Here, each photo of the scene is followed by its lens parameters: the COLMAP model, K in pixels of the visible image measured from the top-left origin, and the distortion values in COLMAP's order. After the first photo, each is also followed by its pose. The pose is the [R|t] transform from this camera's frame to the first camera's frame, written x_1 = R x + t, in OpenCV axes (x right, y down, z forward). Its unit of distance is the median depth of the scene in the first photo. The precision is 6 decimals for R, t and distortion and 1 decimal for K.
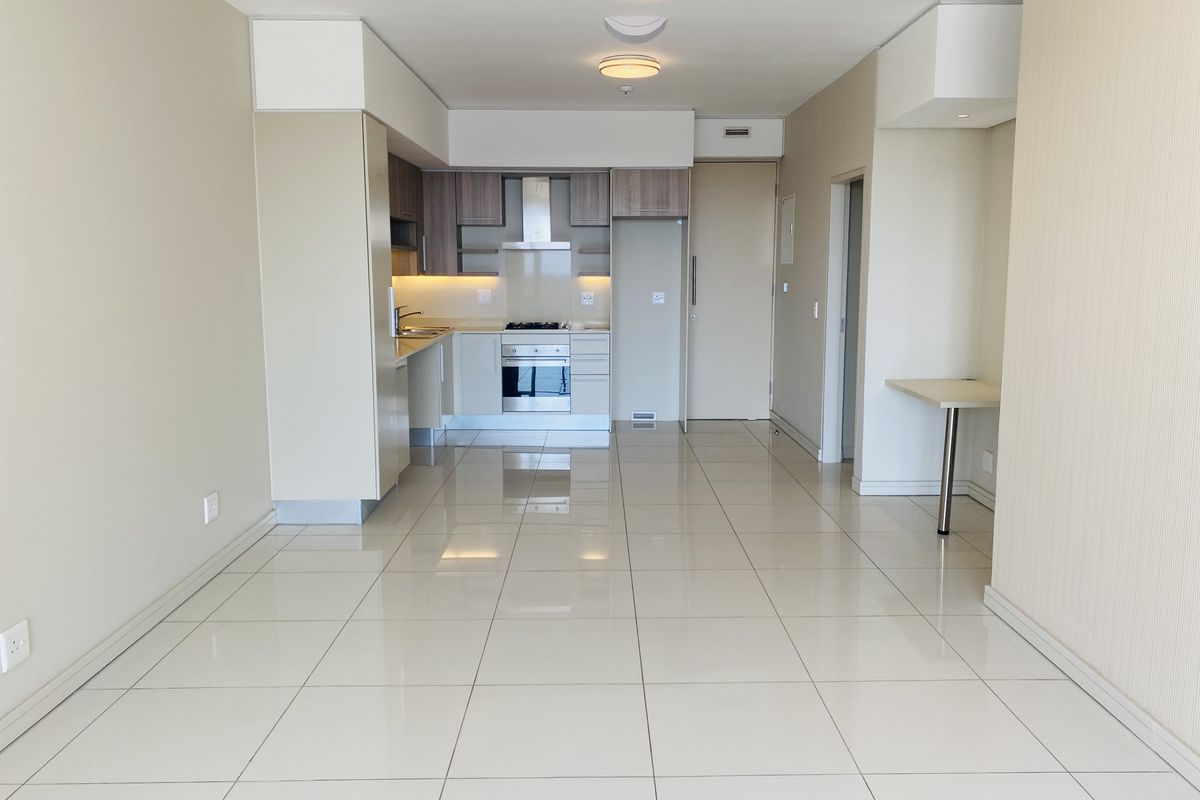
lens RADIAL K [[912.0, 0, 601.6], [0, 912.0, 380.2], [0, 0, 1]] dist [0.080047, -0.079437]
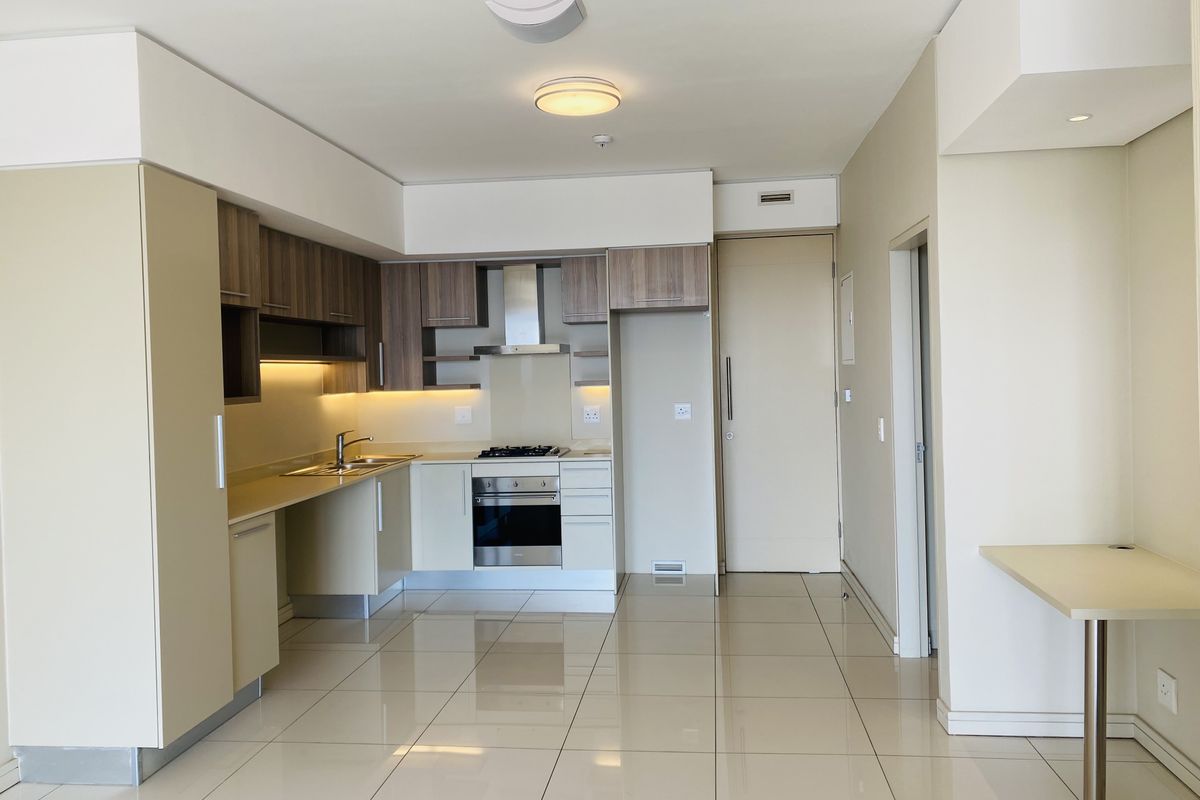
lens RADIAL K [[912.0, 0, 601.6], [0, 912.0, 380.2], [0, 0, 1]] dist [0.080047, -0.079437]
pose [[0.991481, -0.025104, -0.127807, 0.099086], [0.010468, 0.993435, -0.113920, -0.031493], [0.129827, 0.111612, 0.985235, 0.241554]]
